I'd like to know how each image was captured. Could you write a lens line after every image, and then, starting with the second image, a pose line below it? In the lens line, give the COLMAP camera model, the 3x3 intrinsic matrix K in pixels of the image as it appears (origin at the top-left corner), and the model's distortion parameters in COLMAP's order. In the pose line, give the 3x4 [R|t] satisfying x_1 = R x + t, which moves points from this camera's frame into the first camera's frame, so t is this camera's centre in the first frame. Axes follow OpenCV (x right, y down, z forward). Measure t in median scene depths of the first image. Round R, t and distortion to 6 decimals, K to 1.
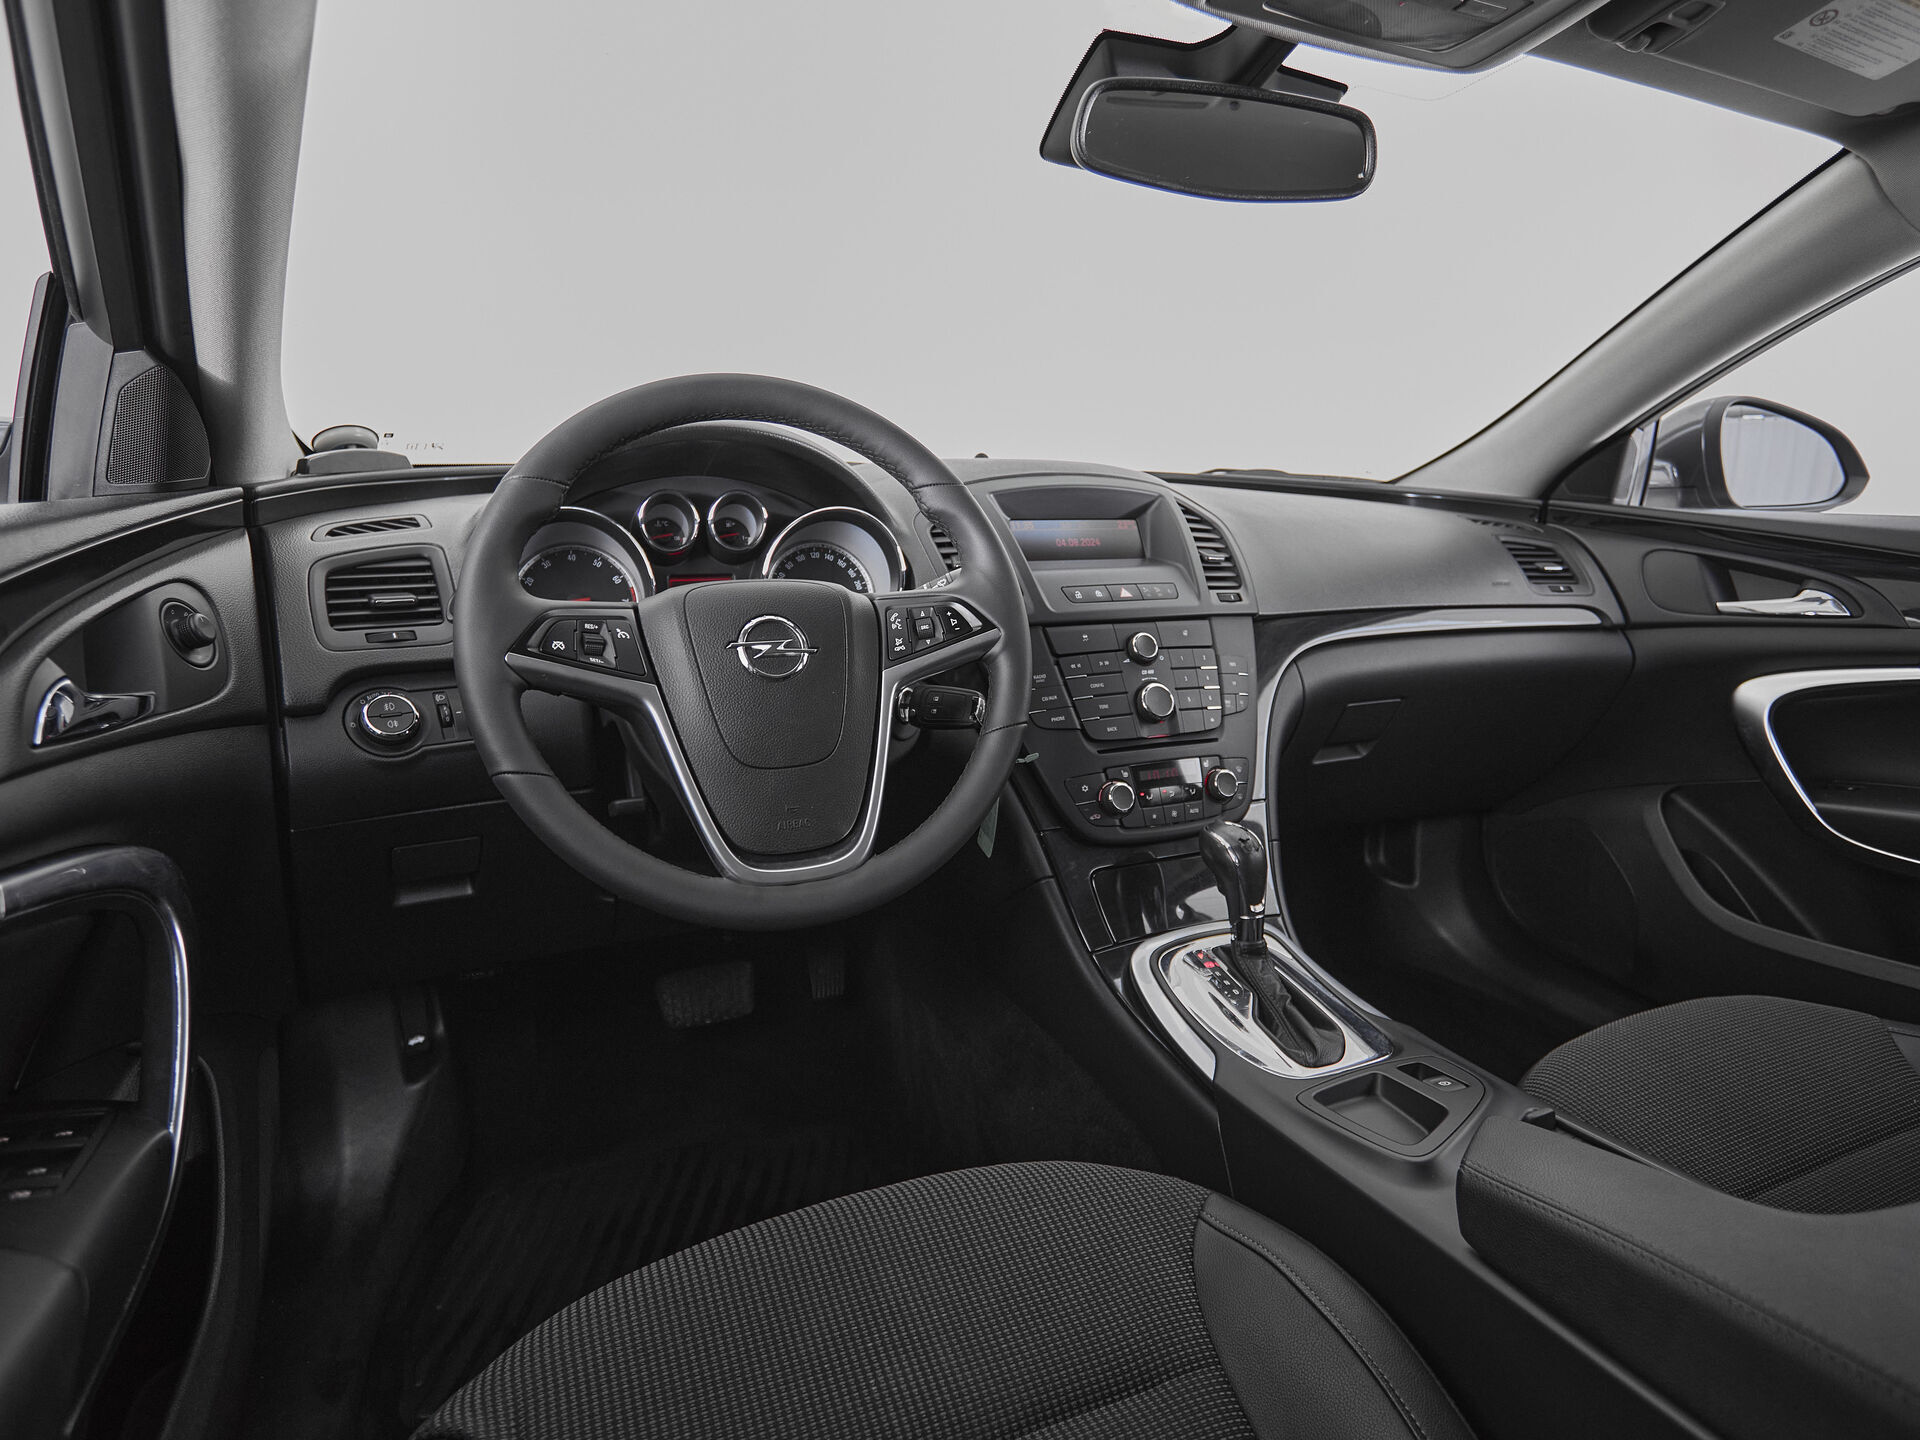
lens RADIAL K [[1100.2, 0, 1017.3], [0, 1100.2, 727.4], [0, 0, 1]] dist [-0.000858, -0.000594]
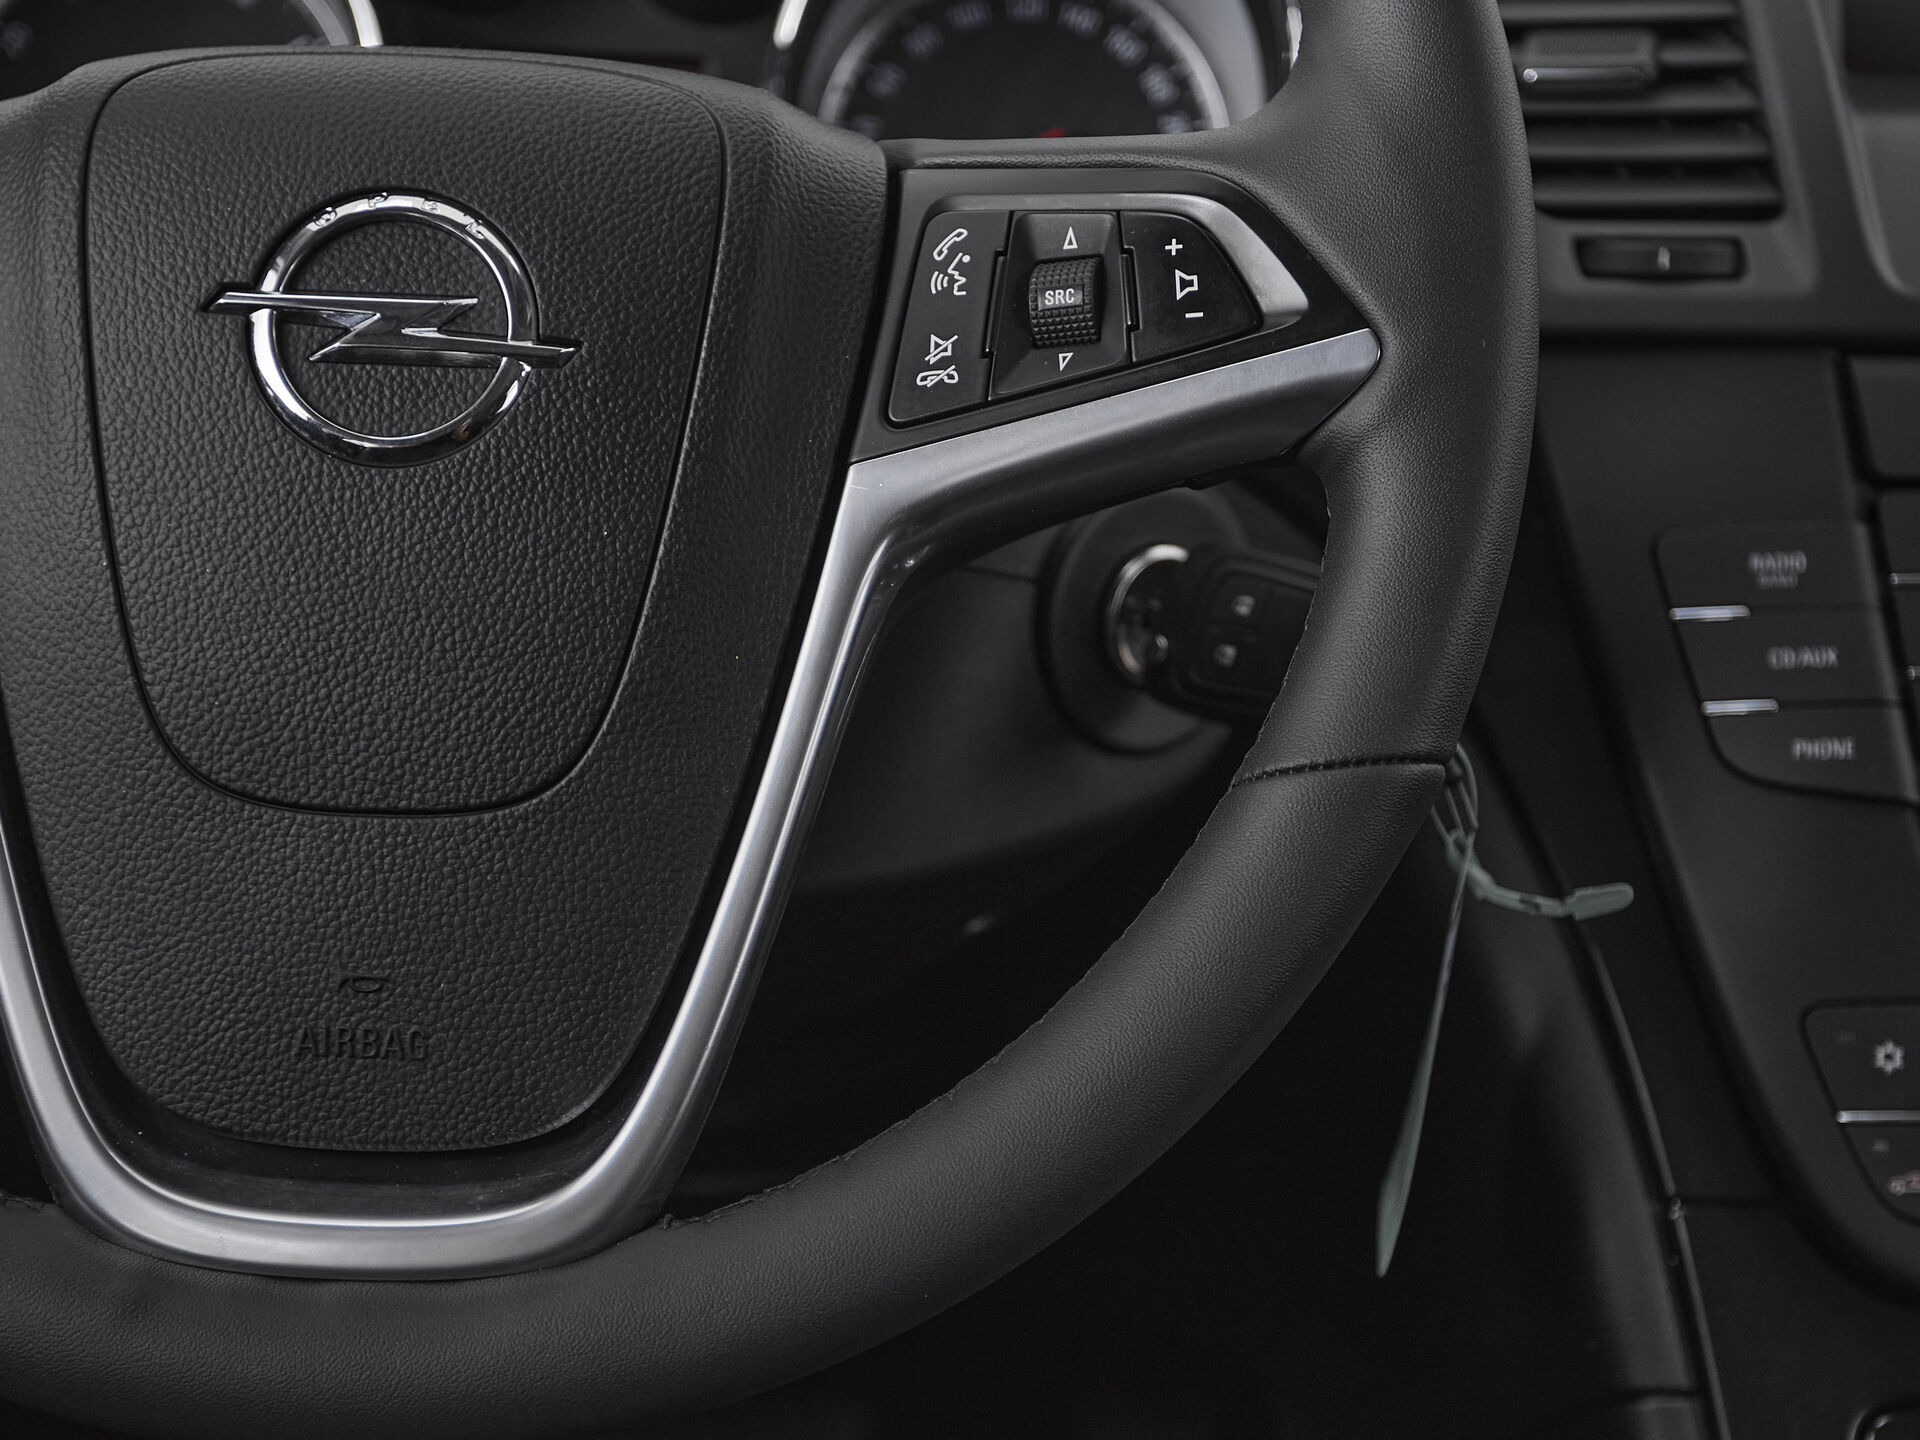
lens RADIAL K [[3246.0, 0, 990.7], [0, 3246.0, 911.9], [0, 0, 1]] dist [0.024246, 0.021812]
pose [[0.904216, 0.154334, -0.398214, 0.195441], [-0.118985, 0.986539, 0.112172, -0.037219], [0.410166, -0.054046, 0.910408, 0.351966]]
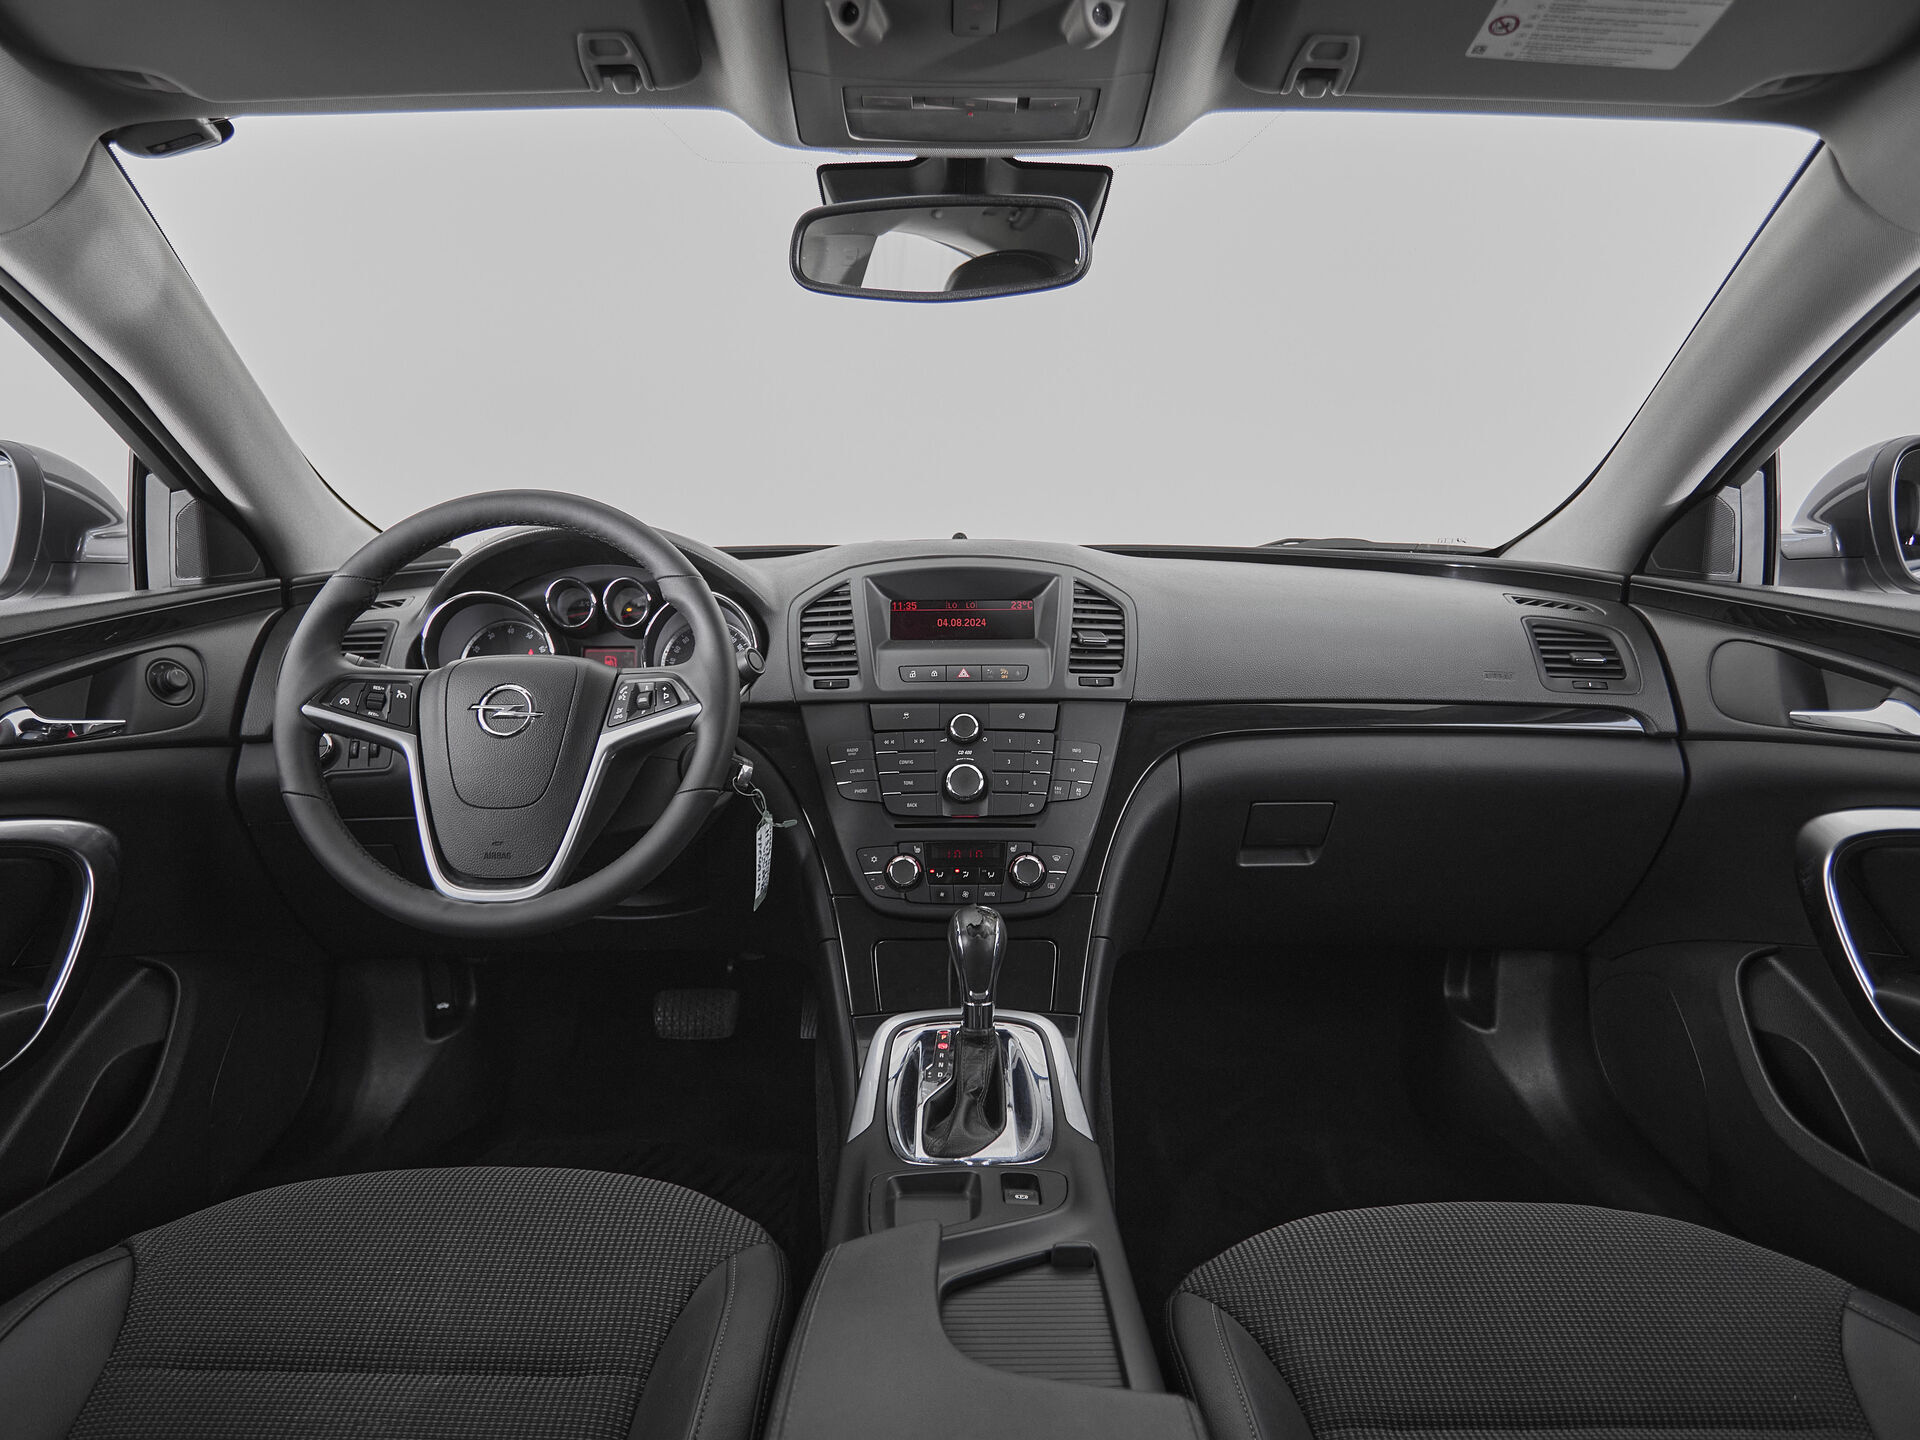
lens RADIAL K [[1156.7, 0, 963.2], [0, 1156.7, 757.0], [0, 0, 1]] dist [0.001458, -0.000632]
pose [[0.902350, 0.065134, -0.426053, 0.731151], [-0.078734, 0.996792, -0.014368, -0.039350], [0.423751, 0.046510, 0.904584, 0.045336]]
